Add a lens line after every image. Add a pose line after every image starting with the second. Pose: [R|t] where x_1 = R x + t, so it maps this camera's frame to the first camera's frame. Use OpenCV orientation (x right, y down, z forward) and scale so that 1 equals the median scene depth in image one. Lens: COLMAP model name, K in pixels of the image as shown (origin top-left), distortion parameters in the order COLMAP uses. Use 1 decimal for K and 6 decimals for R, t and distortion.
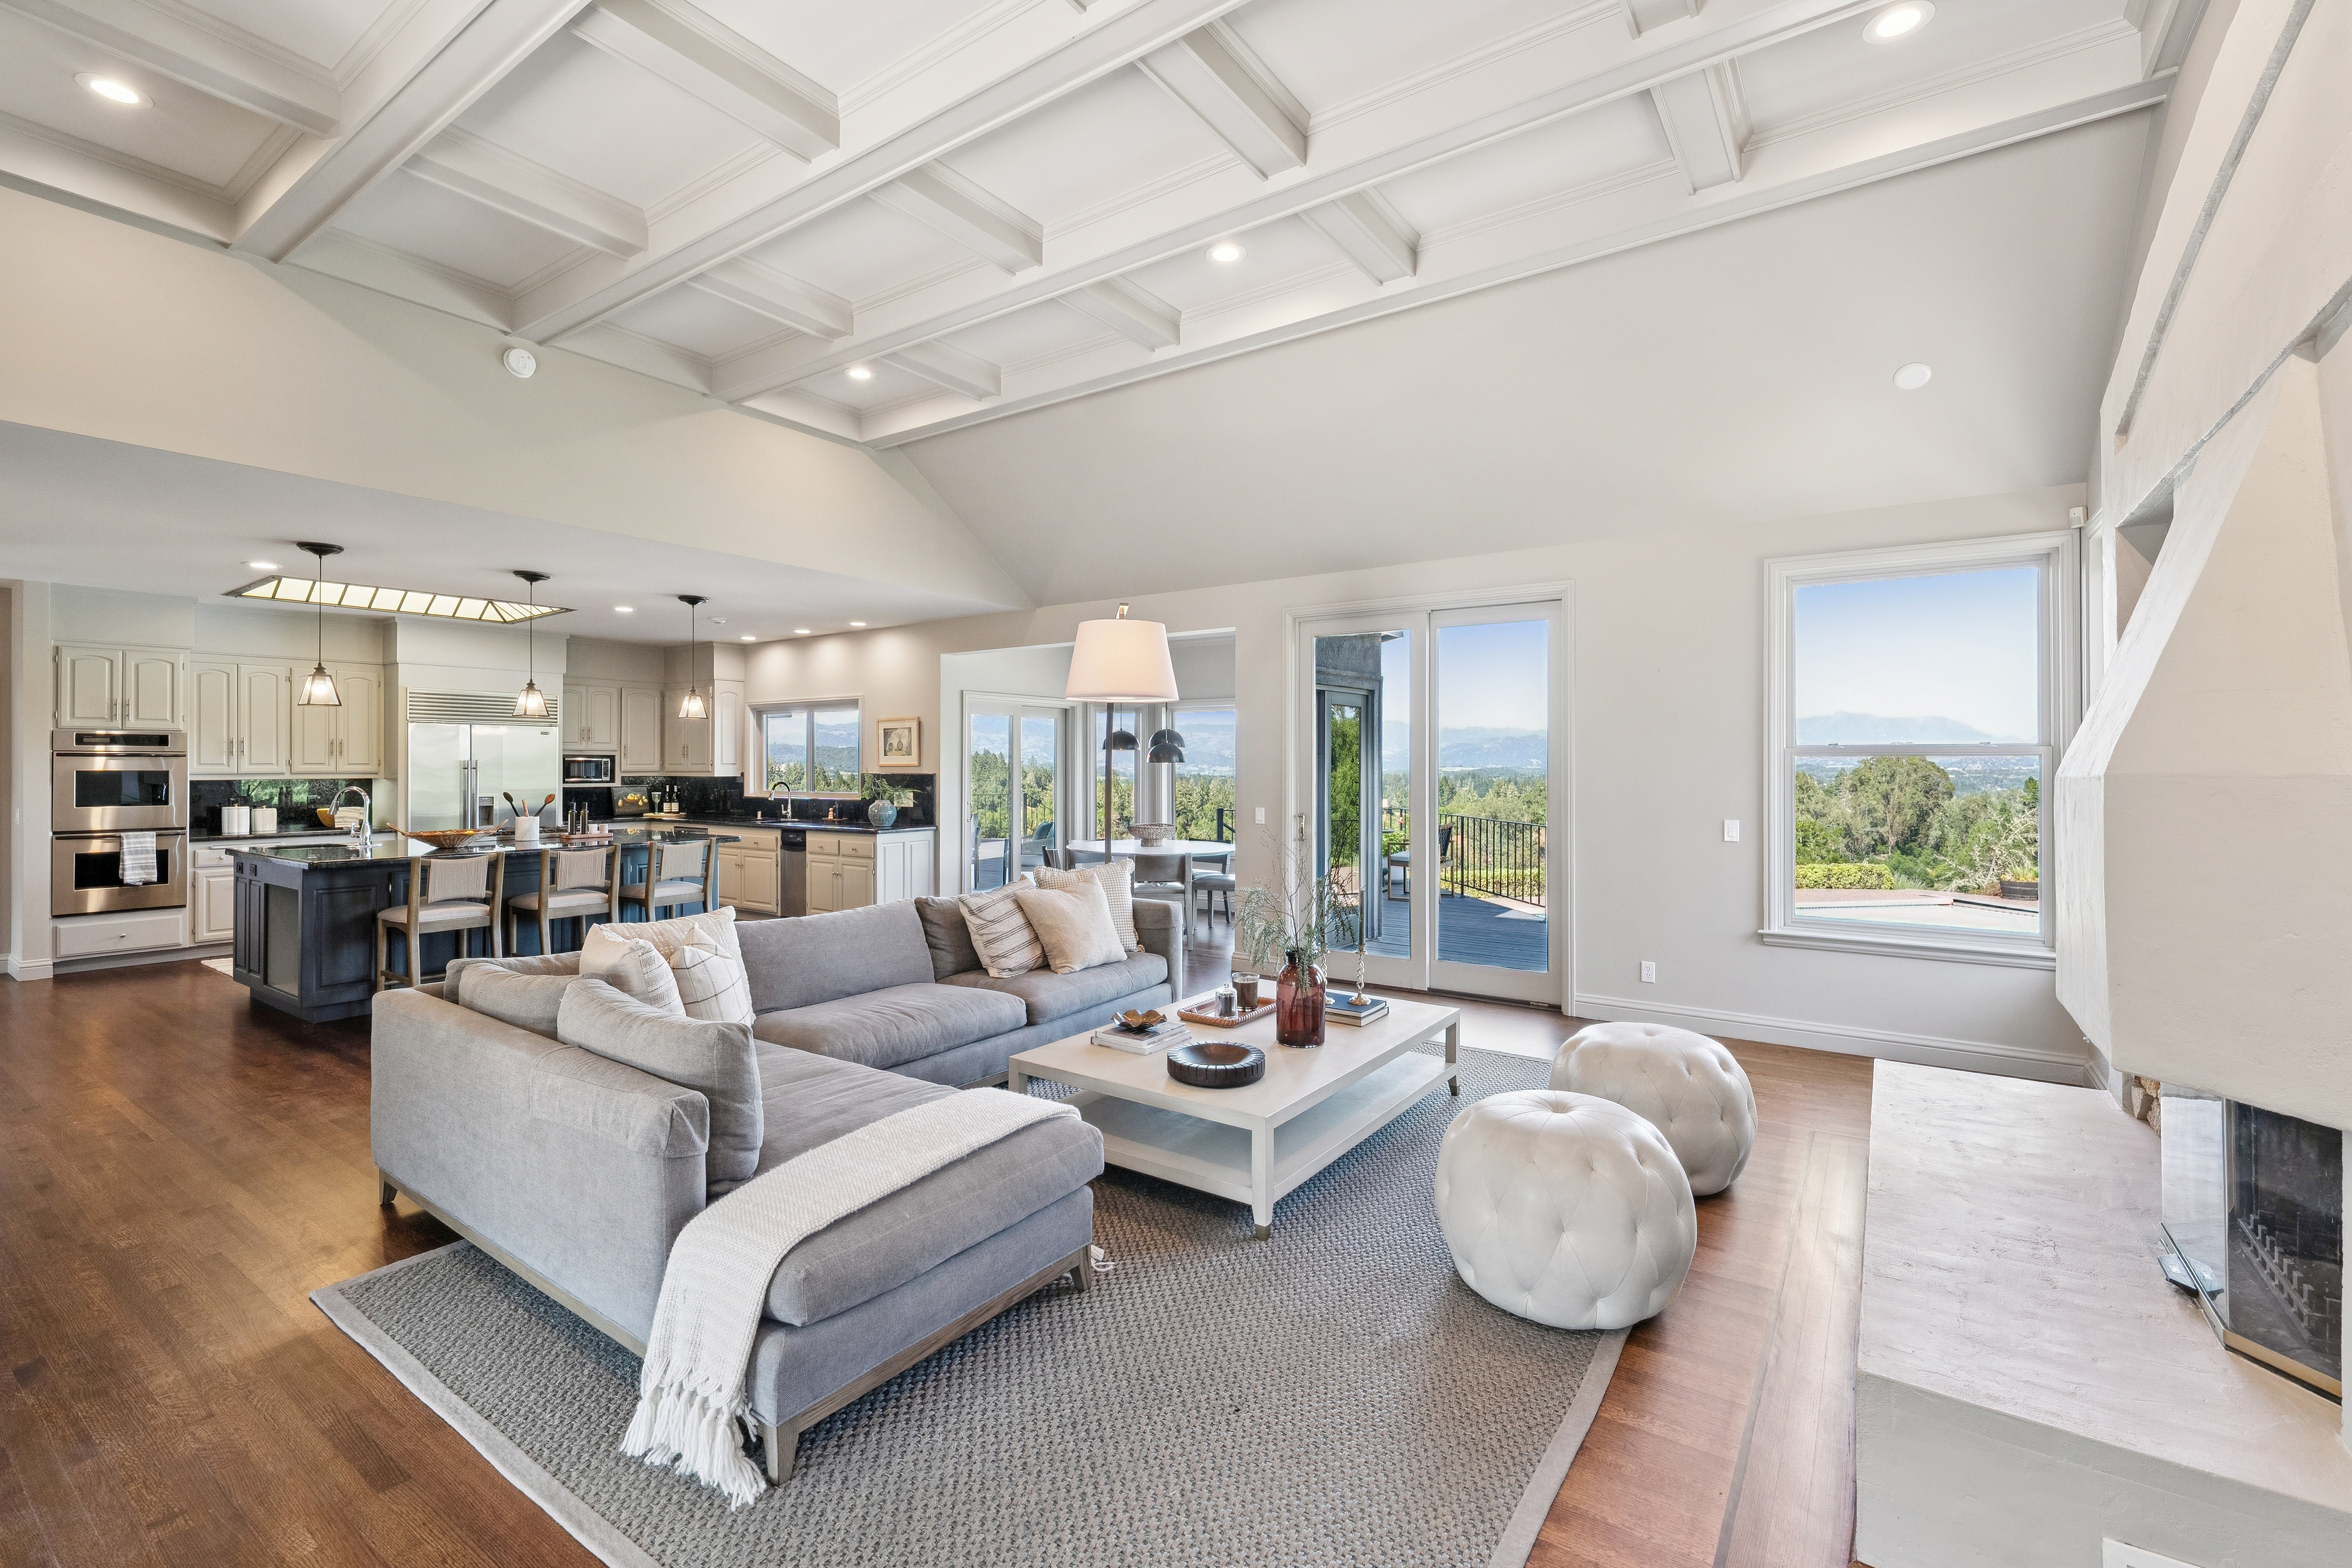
lens RADIAL K [[1025.8, 0, 1176.0], [0, 1025.8, 784.0], [0, 0, 1]] dist [-0.000154, -0.000040]
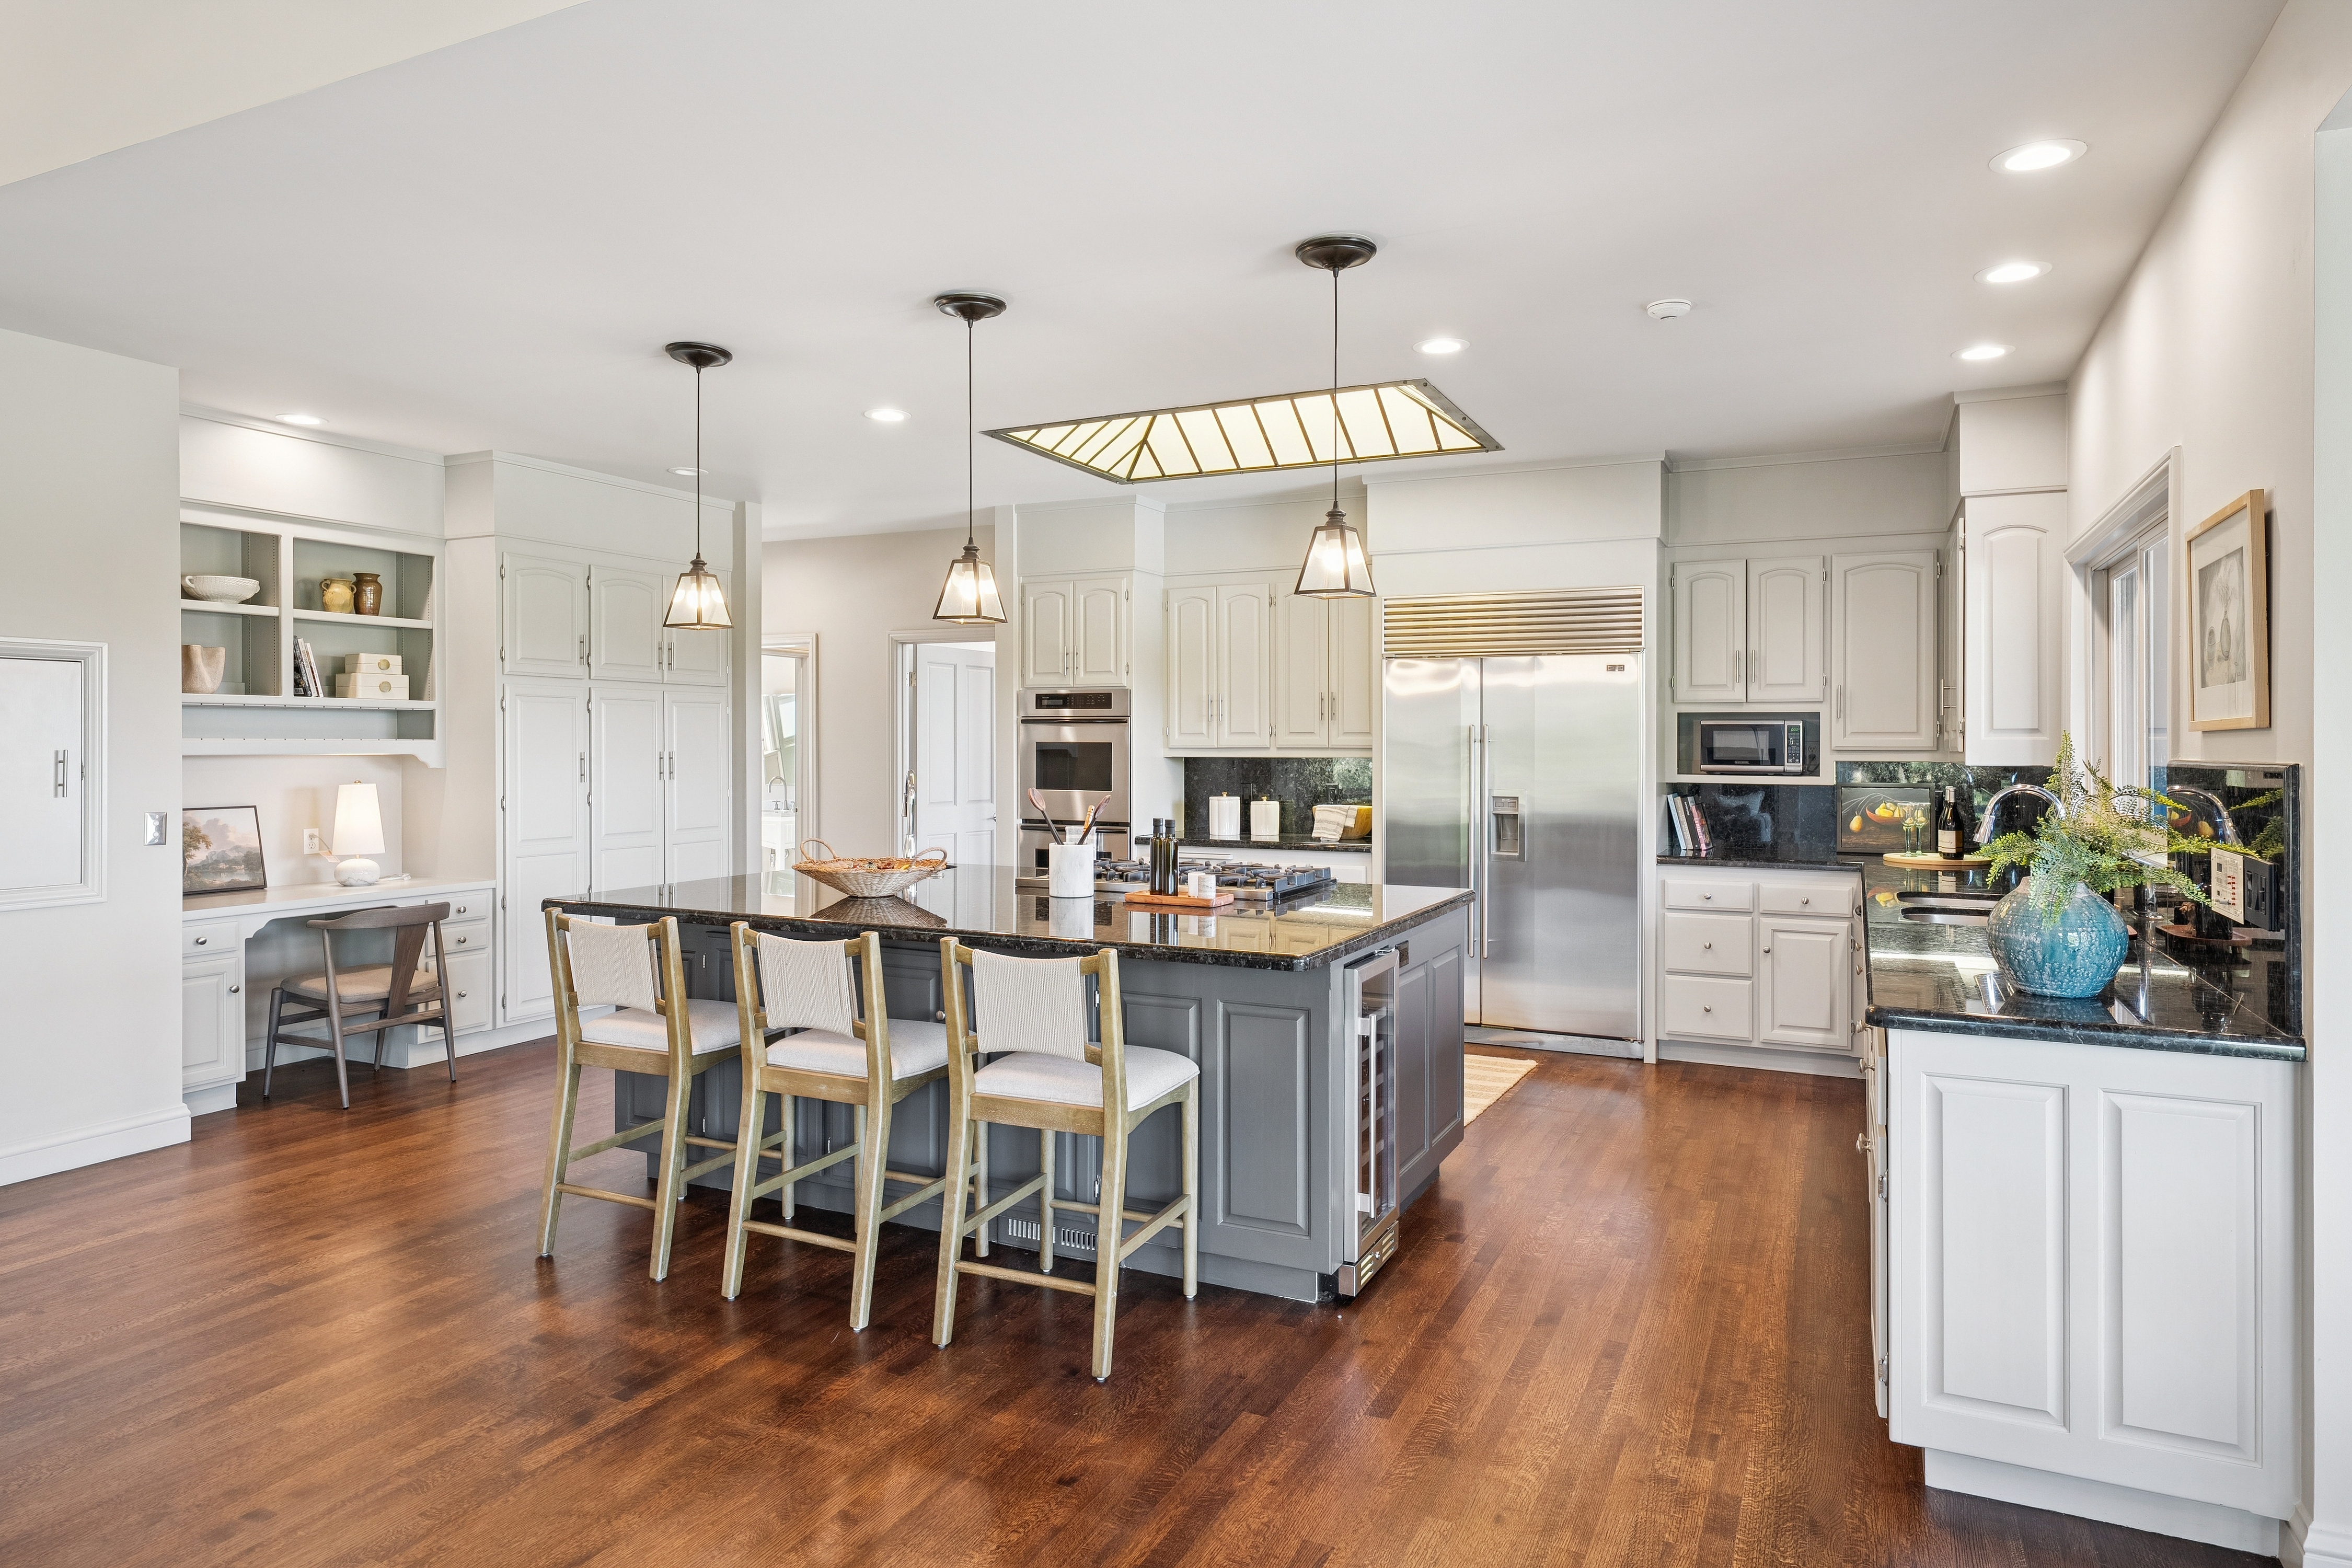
lens RADIAL K [[1395.3, 0, 1174.5], [0, 1395.3, 732.6], [0, 0, 1]] dist [-0.001122, 0.000003]
pose [[0.159921, -0.002218, -0.987127, -0.010460], [-0.019695, 0.999791, -0.005437, -0.014382], [0.986933, 0.020311, 0.159844, 0.814550]]
